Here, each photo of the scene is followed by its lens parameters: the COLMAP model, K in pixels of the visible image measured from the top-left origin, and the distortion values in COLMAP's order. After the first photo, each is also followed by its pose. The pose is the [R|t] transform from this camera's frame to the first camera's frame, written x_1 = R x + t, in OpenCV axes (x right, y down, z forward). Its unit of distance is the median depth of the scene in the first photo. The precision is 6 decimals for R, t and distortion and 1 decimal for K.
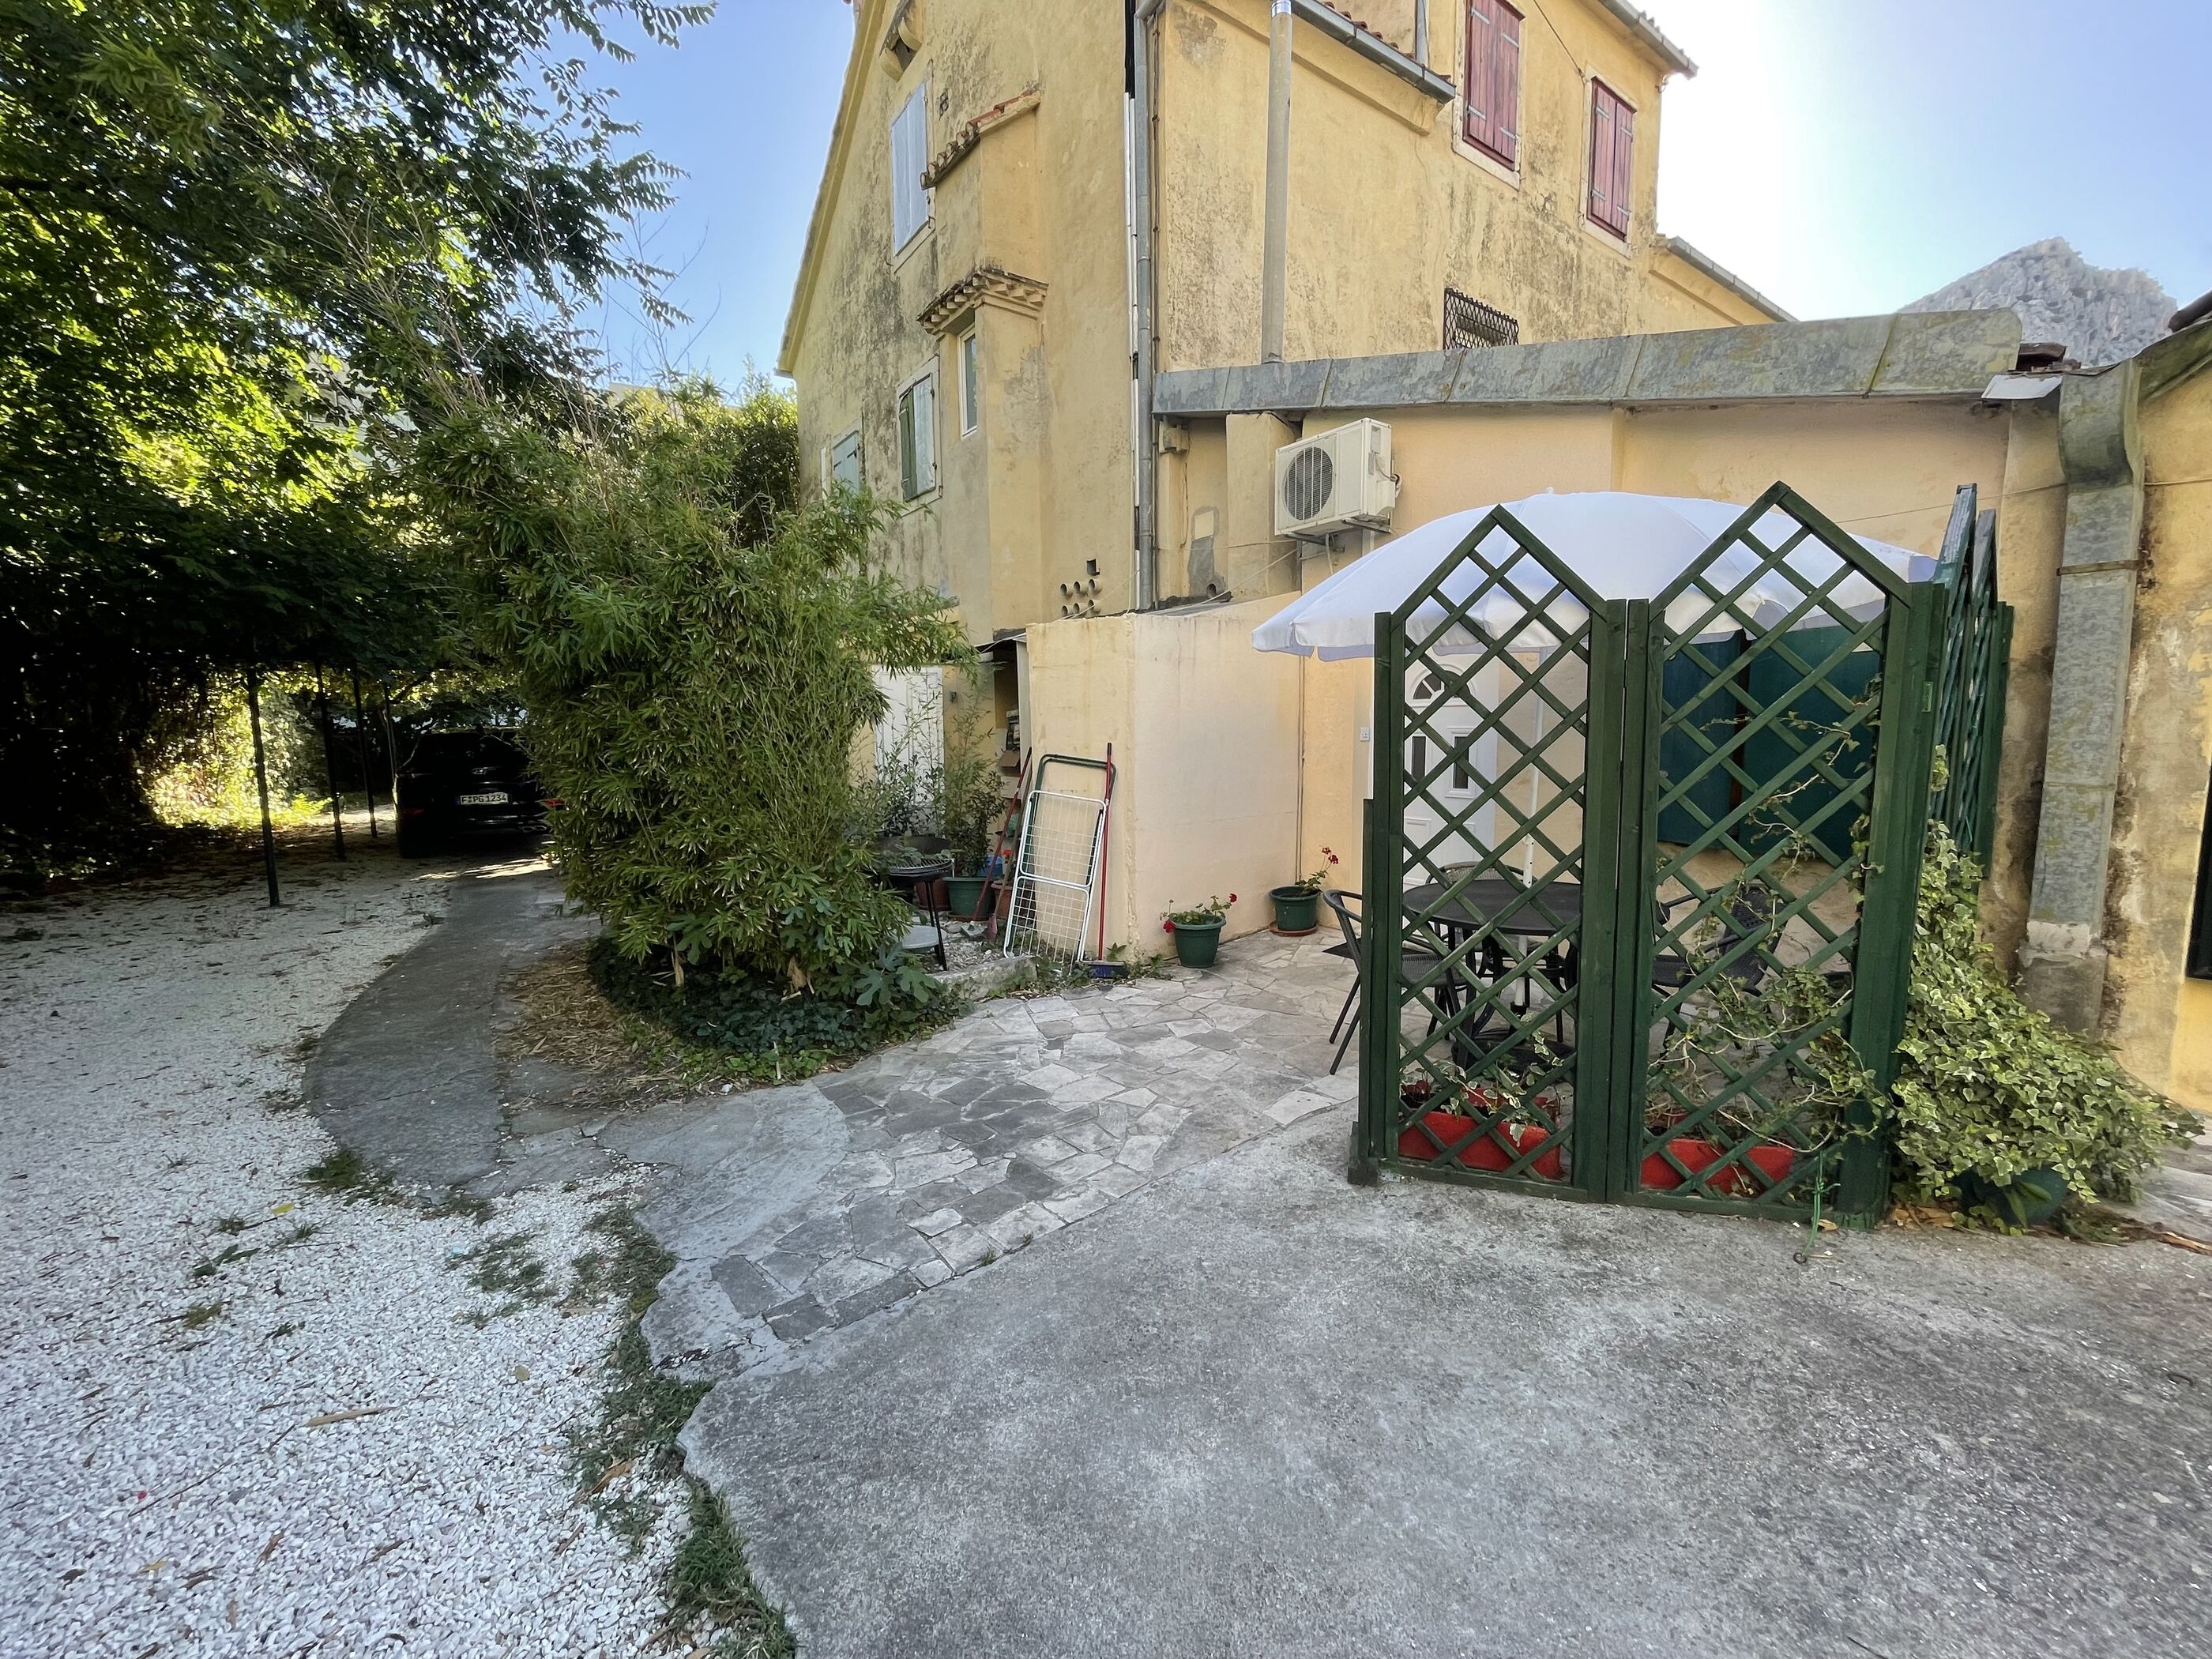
lens RADIAL K [[897.2, 0, 1106.3], [0, 897.2, 820.7], [0, 0, 1]] dist [-0.001302, -0.000889]
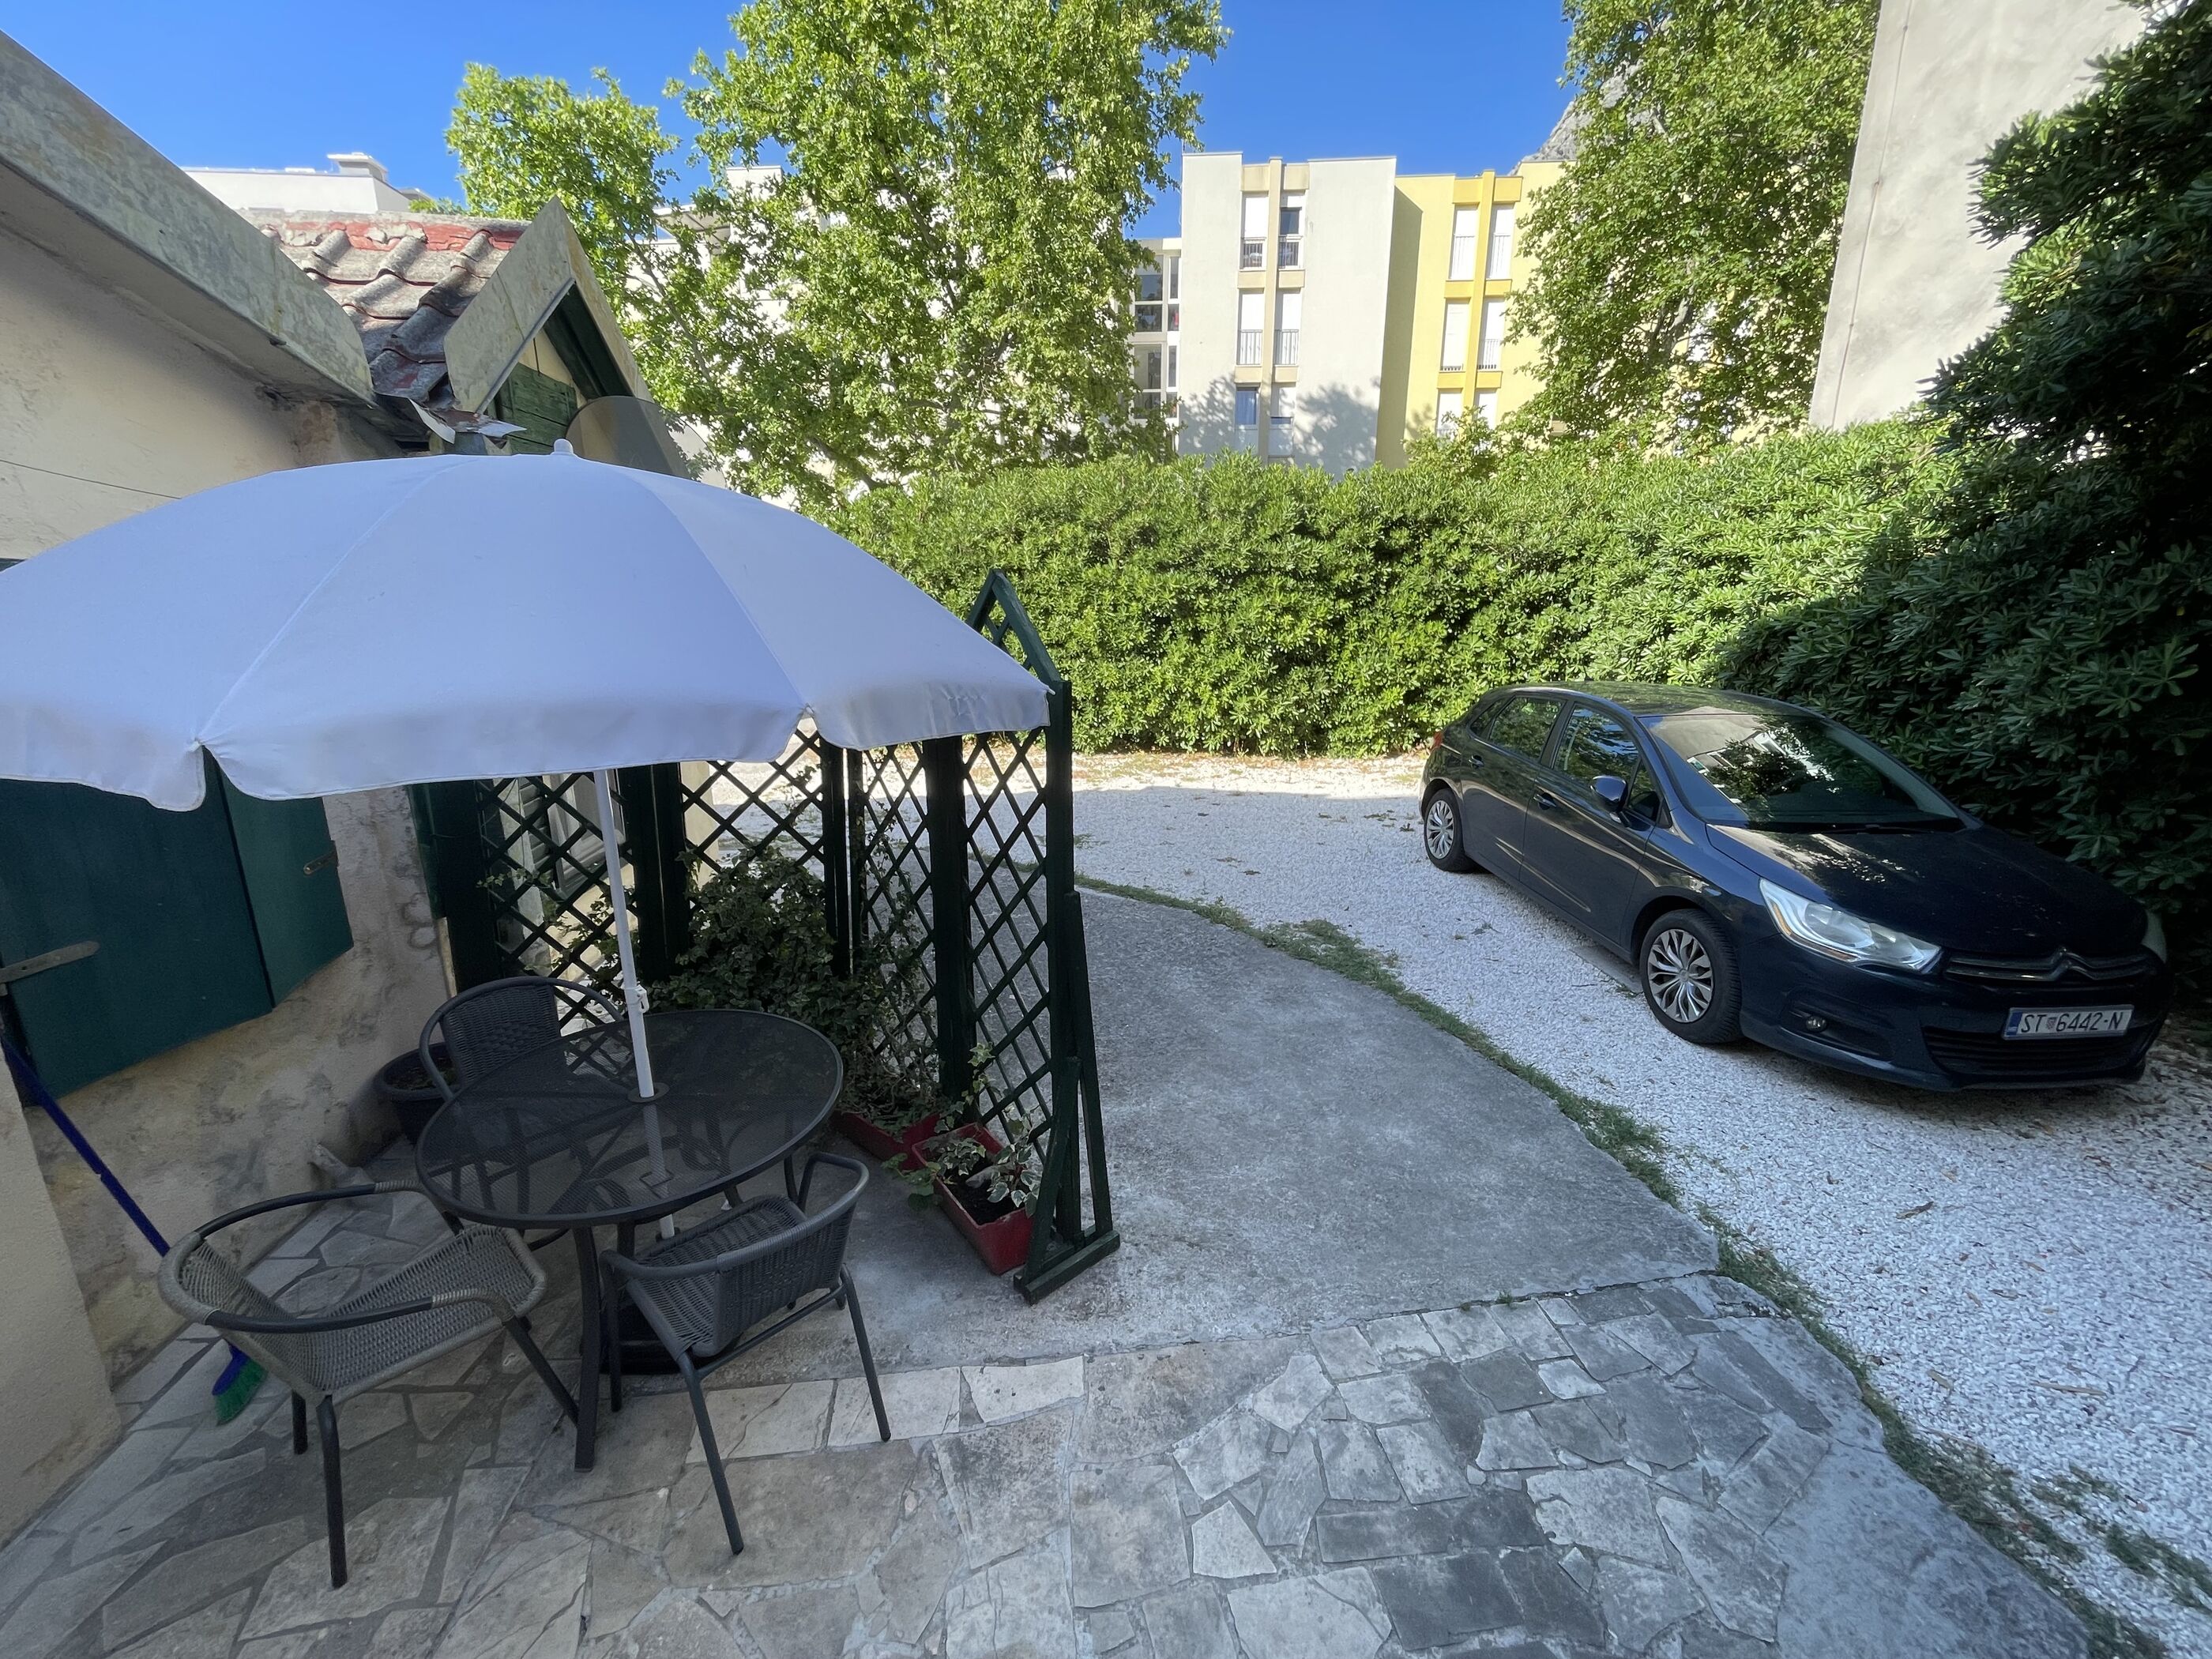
lens RADIAL K [[897.2, 0, 1105.5], [0, 897.2, 824.3], [0, 0, 1]] dist [-0.001302, -0.000889]
pose [[-0.868325, -0.110595, 0.483509, -0.155138], [0.059614, 0.944487, 0.323096, -0.383700], [-0.492400, 0.309376, -0.813528, 1.743724]]
